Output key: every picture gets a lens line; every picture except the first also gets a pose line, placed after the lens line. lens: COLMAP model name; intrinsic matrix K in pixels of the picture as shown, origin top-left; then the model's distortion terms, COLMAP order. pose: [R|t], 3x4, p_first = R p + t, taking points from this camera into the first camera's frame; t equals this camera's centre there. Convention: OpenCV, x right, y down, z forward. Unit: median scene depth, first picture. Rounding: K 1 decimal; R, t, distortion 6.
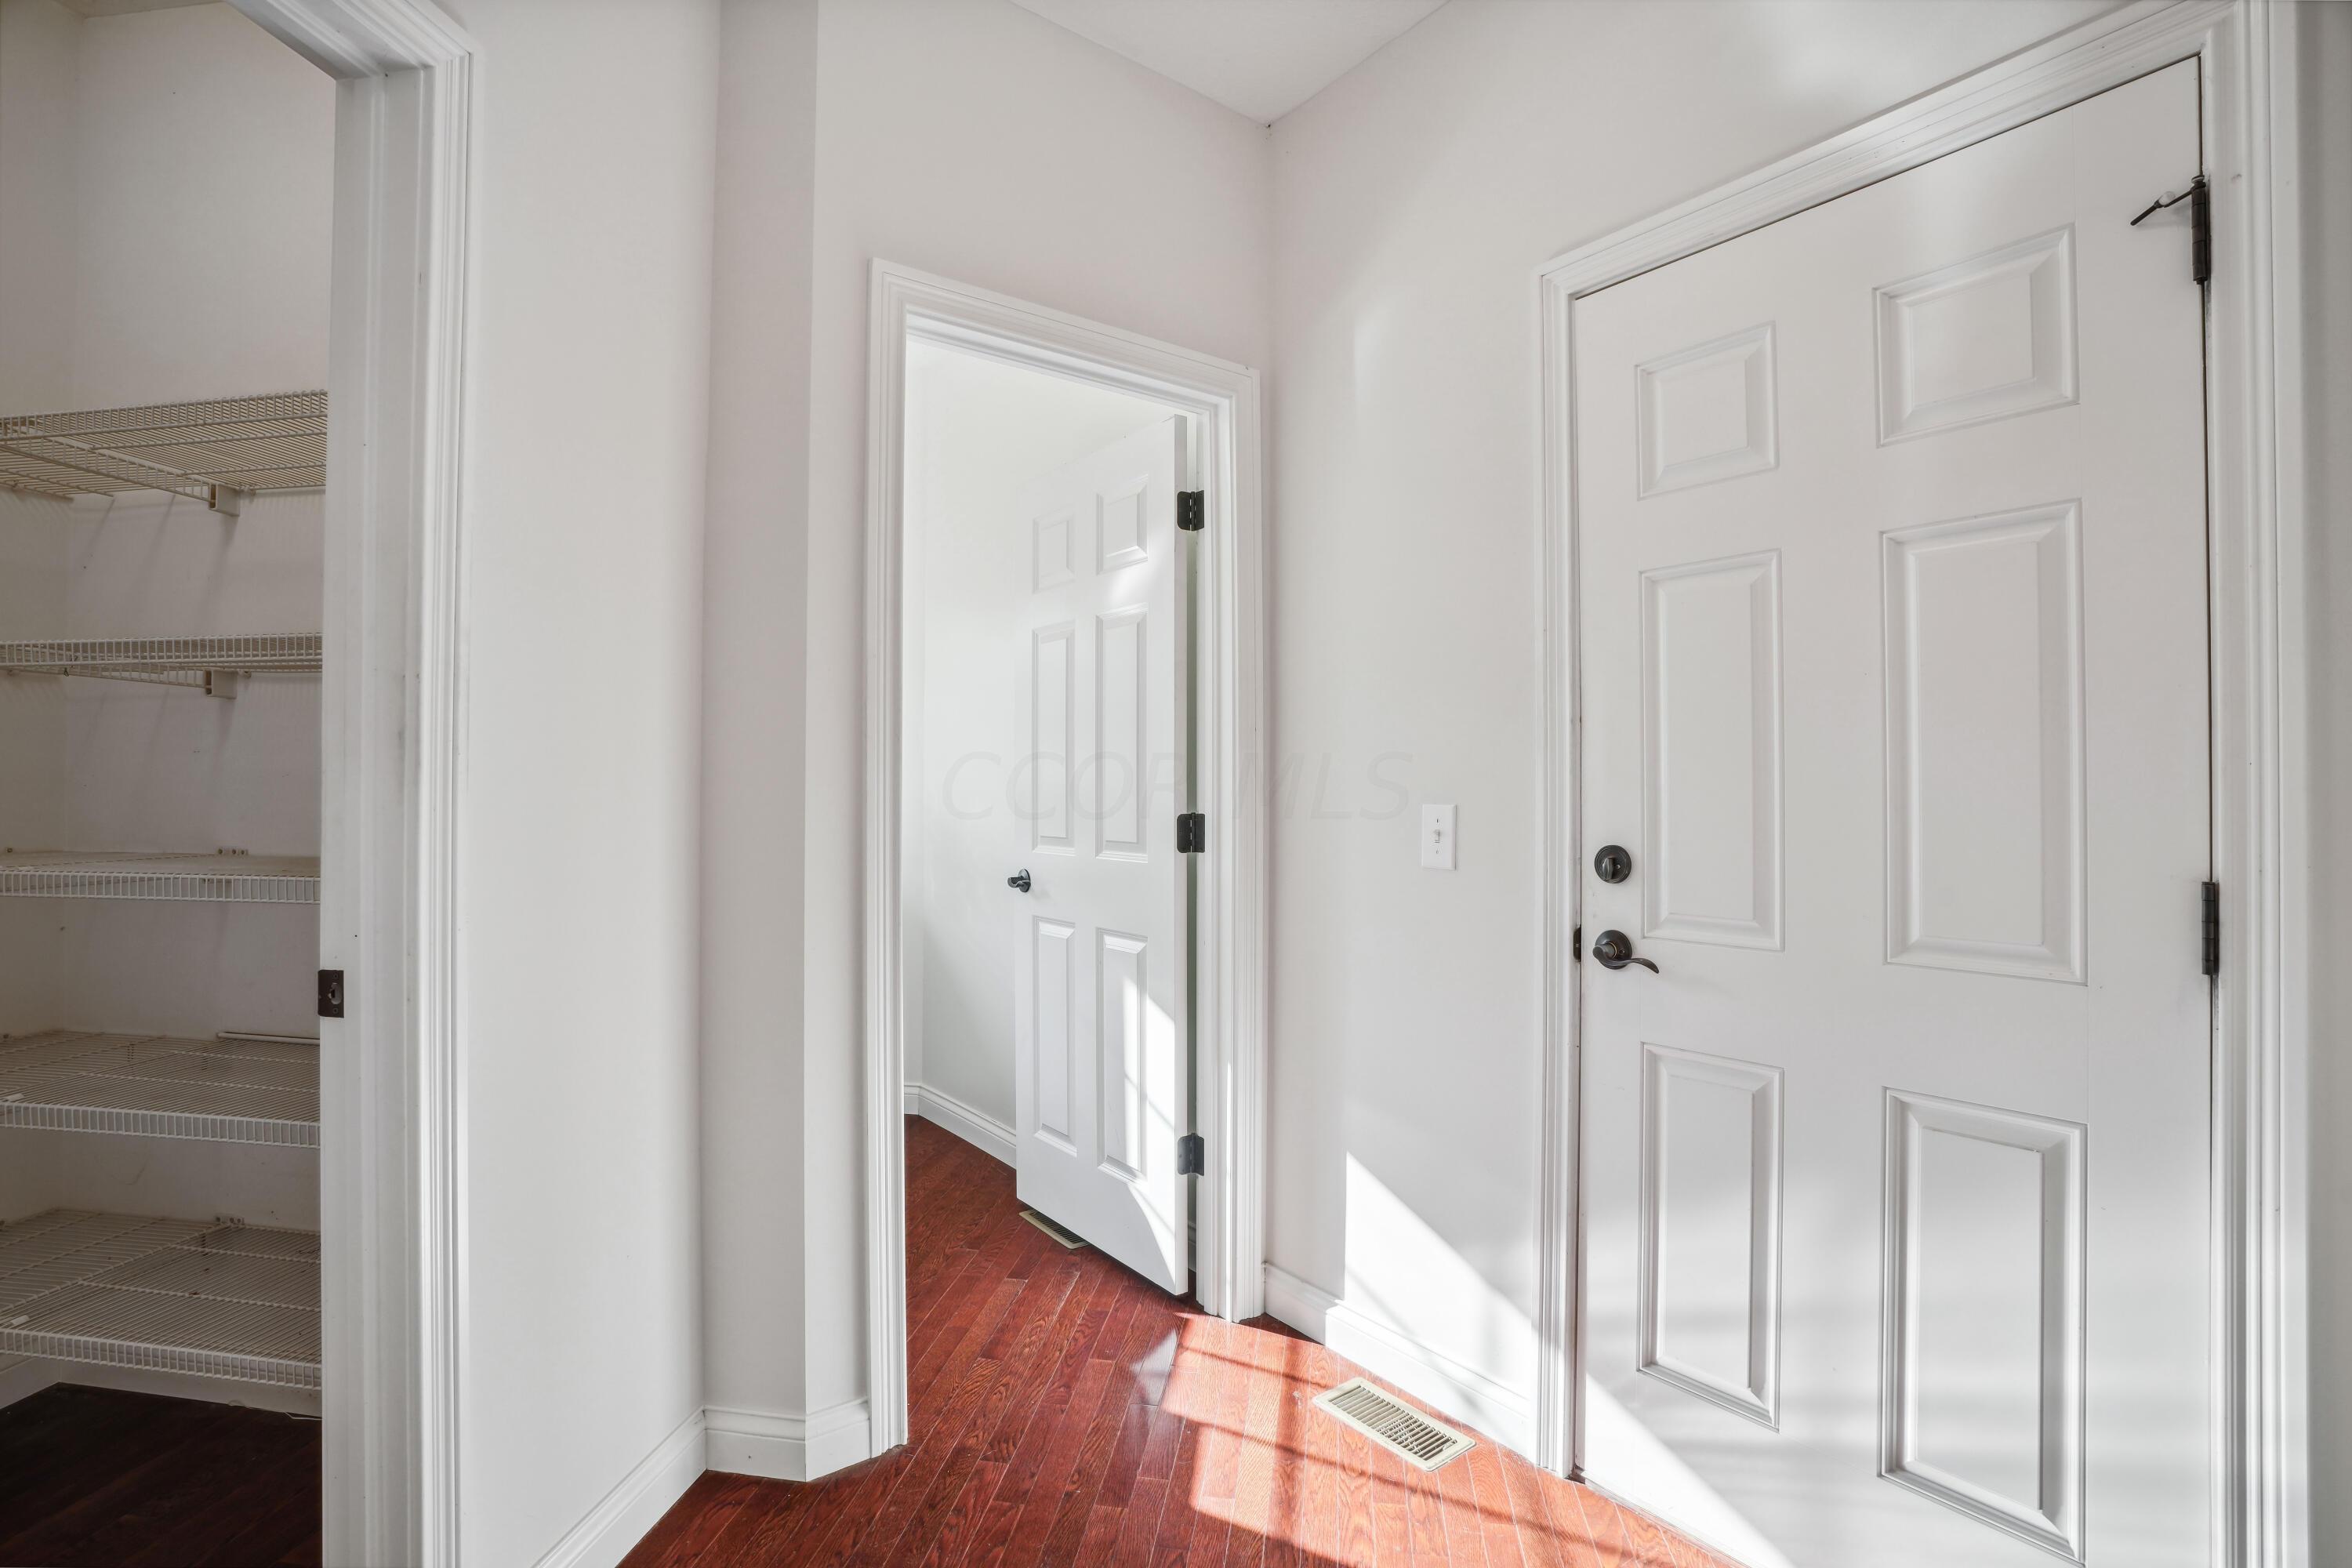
lens RADIAL K [[1090.9, 0, 1179.9], [0, 1090.9, 778.9], [0, 0, 1]] dist [-0.024186, 0.001253]
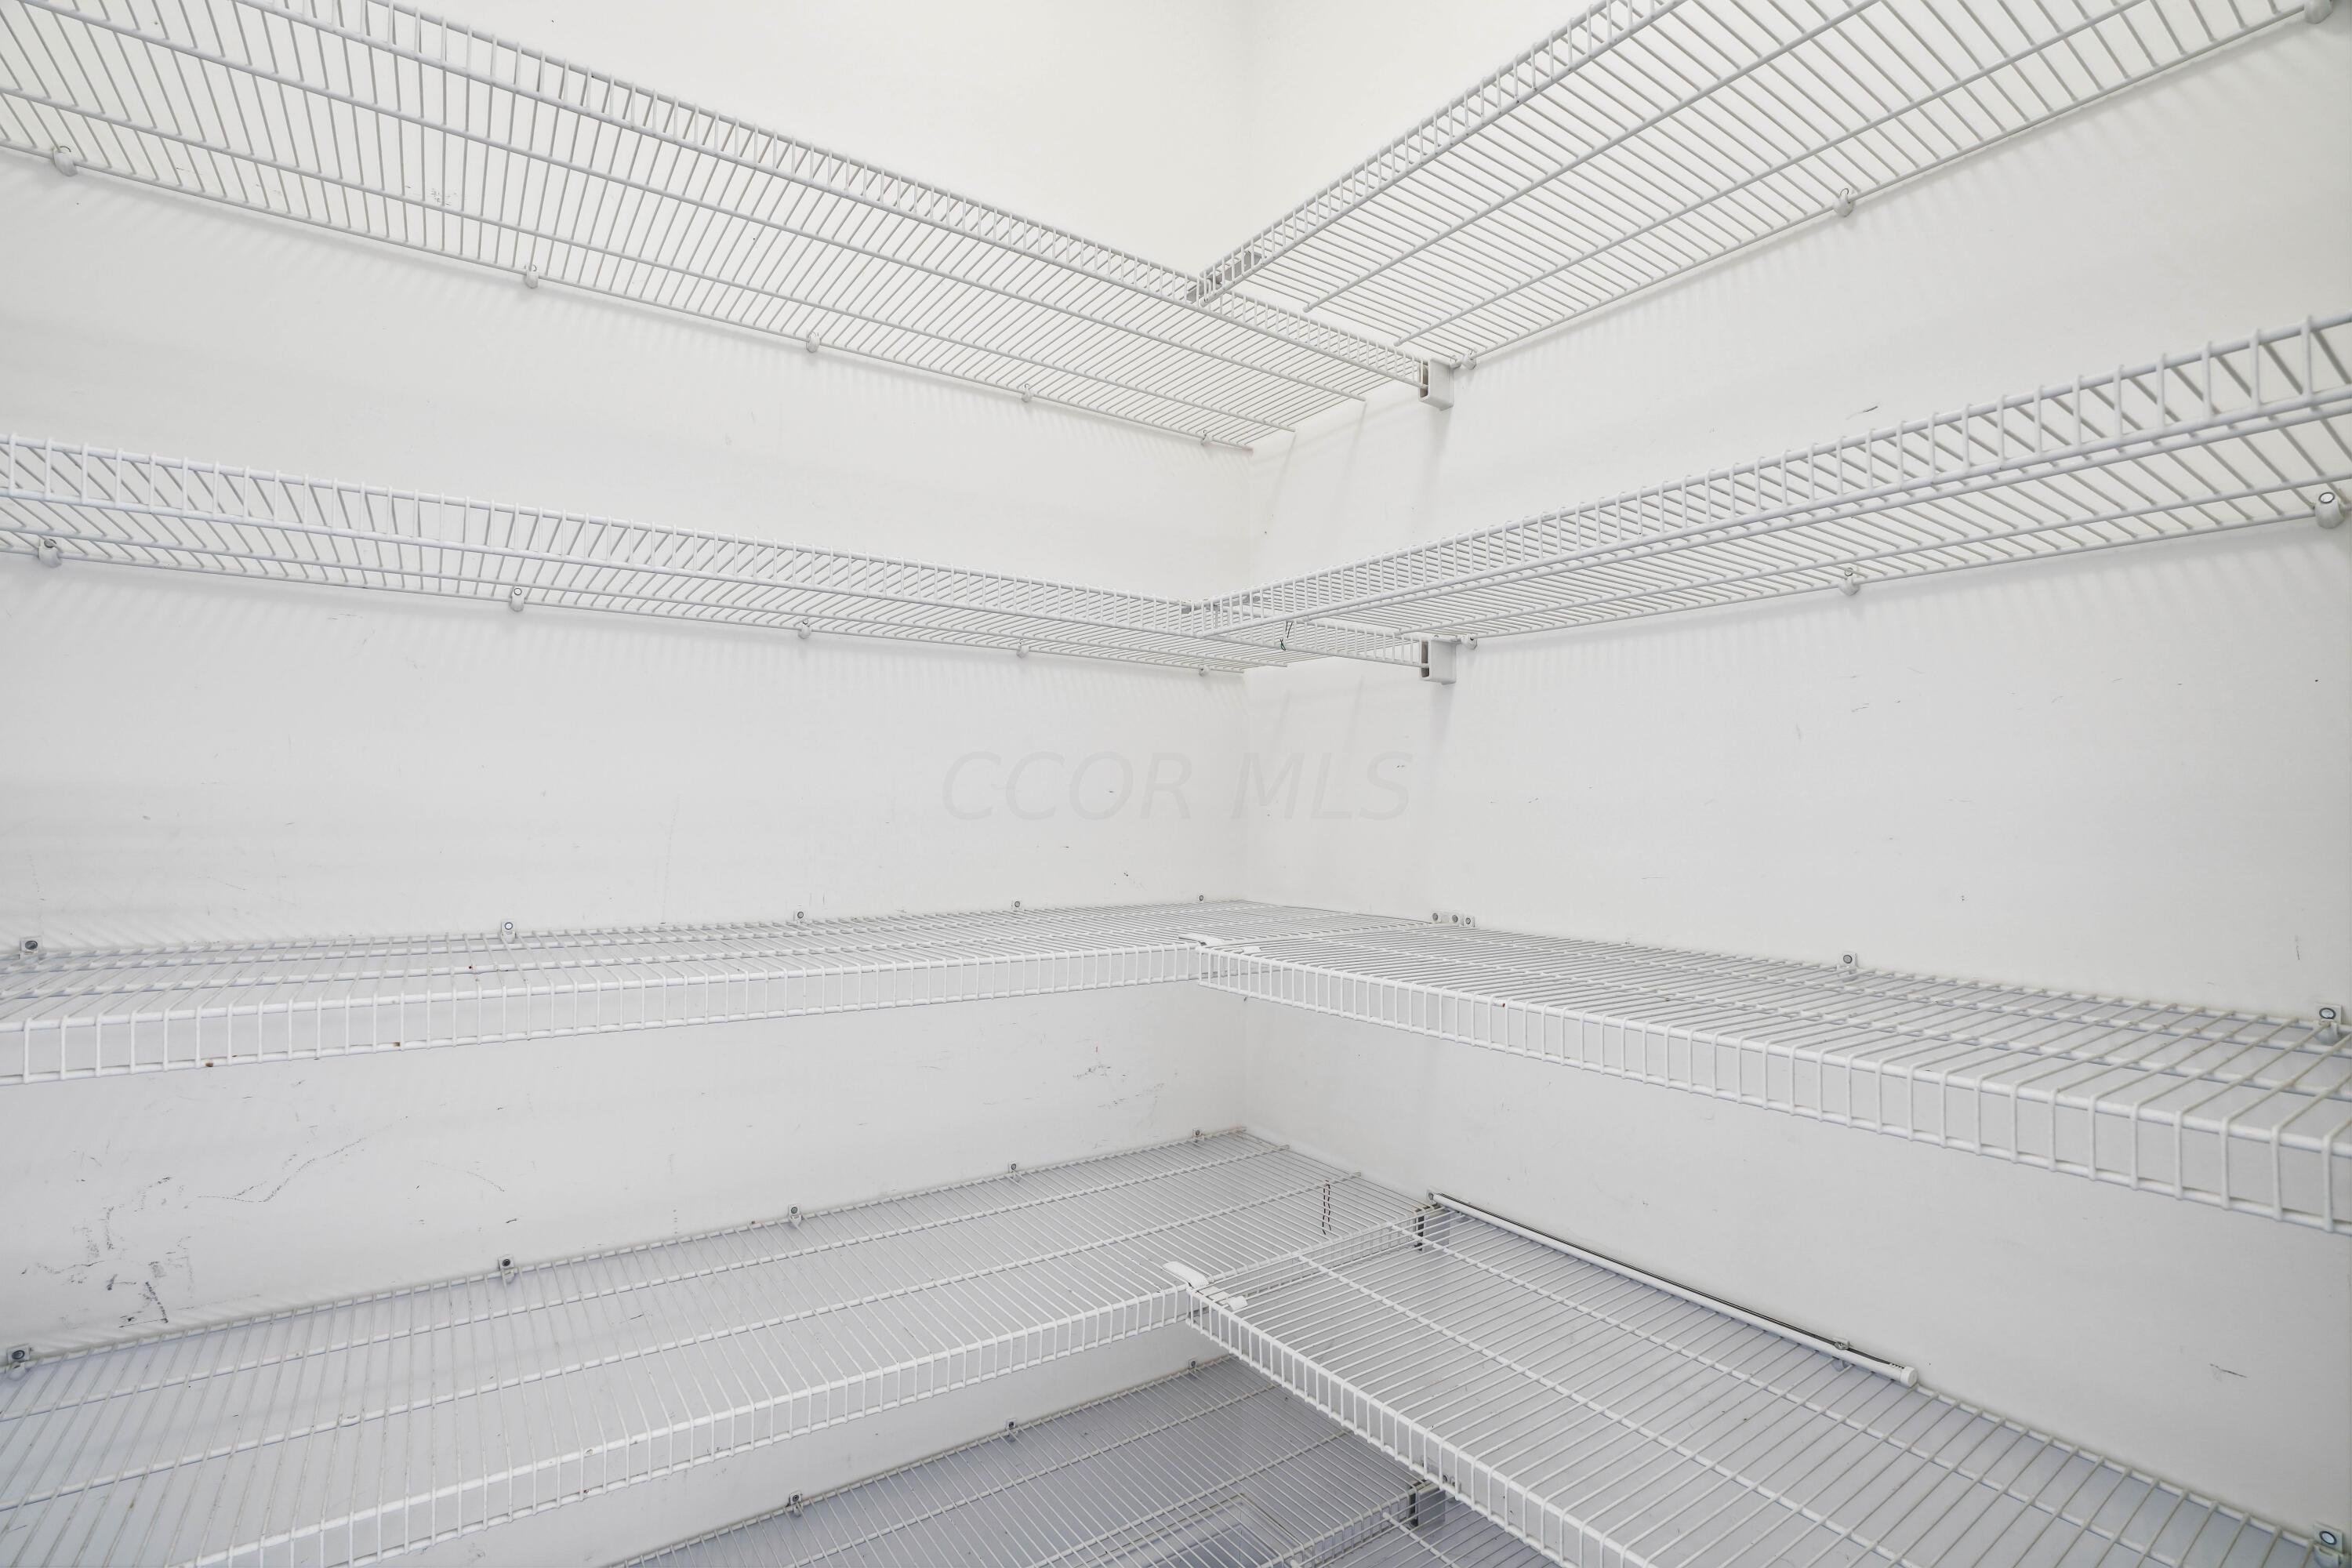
lens RADIAL K [[1090.9, 0, 1174.2], [0, 1090.9, 790.9], [0, 0, 1]] dist [-0.024186, 0.001253]
pose [[0.686670, -0.005989, -0.726945, -0.522099], [-0.001035, 0.999957, -0.009215, -0.003508], [0.726968, 0.007080, 0.686634, 0.425985]]
